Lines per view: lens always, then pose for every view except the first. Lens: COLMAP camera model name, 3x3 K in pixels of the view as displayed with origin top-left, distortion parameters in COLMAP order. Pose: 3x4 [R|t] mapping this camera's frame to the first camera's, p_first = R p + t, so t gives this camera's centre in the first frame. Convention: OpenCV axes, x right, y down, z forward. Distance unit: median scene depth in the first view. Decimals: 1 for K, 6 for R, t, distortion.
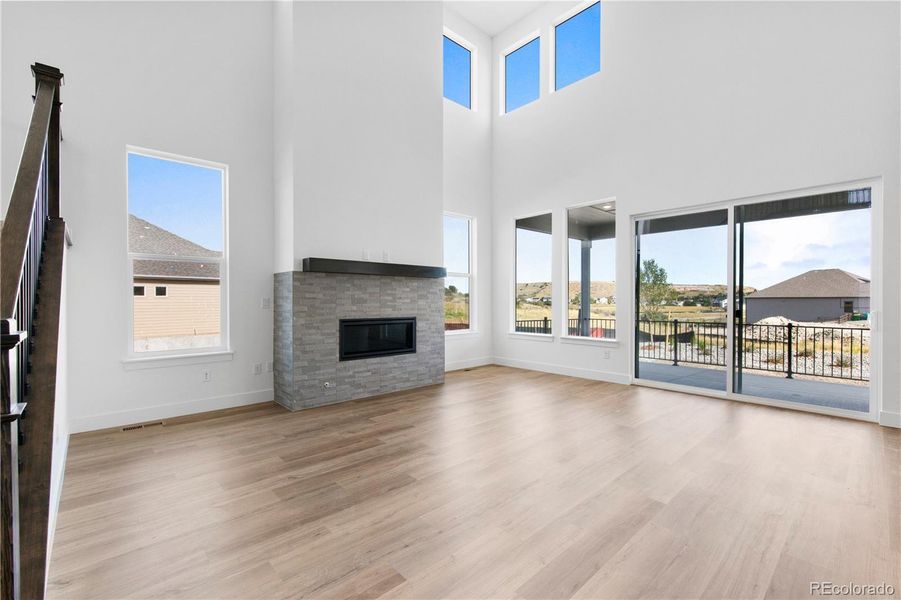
lens RADIAL K [[400.5, 0, 450.5], [0, 400.5, 300.0], [0, 0, 1]] dist [0.002179, 0.000092]
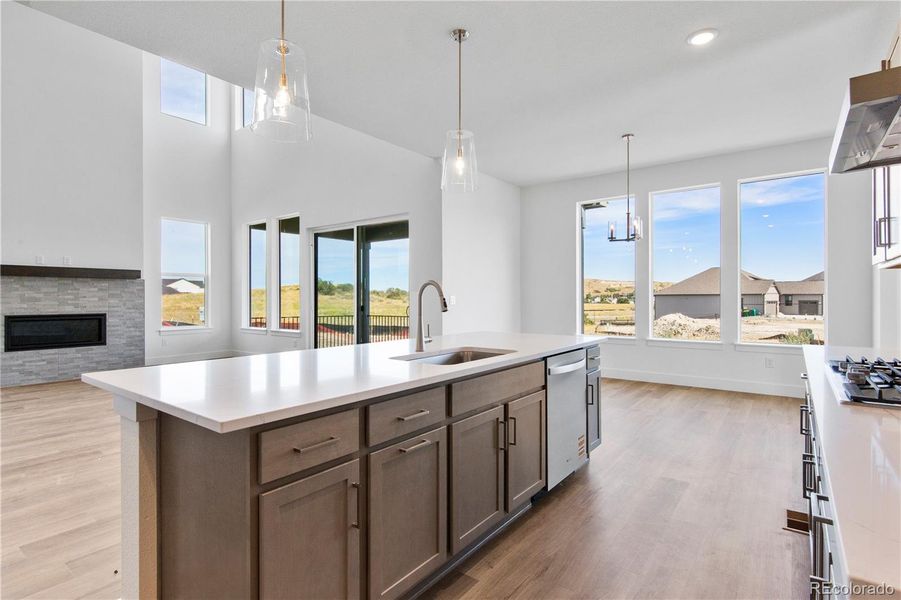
lens RADIAL K [[458.3, 0, 450.5], [0, 458.3, 300.0], [0, 0, 1]] dist [0.002937, 0.000416]
pose [[0.983286, -0.003281, 0.182039, 0.654579], [0.002311, 0.999982, 0.005545, -0.000916], [-0.182054, -0.005032, 0.983276, -0.471282]]
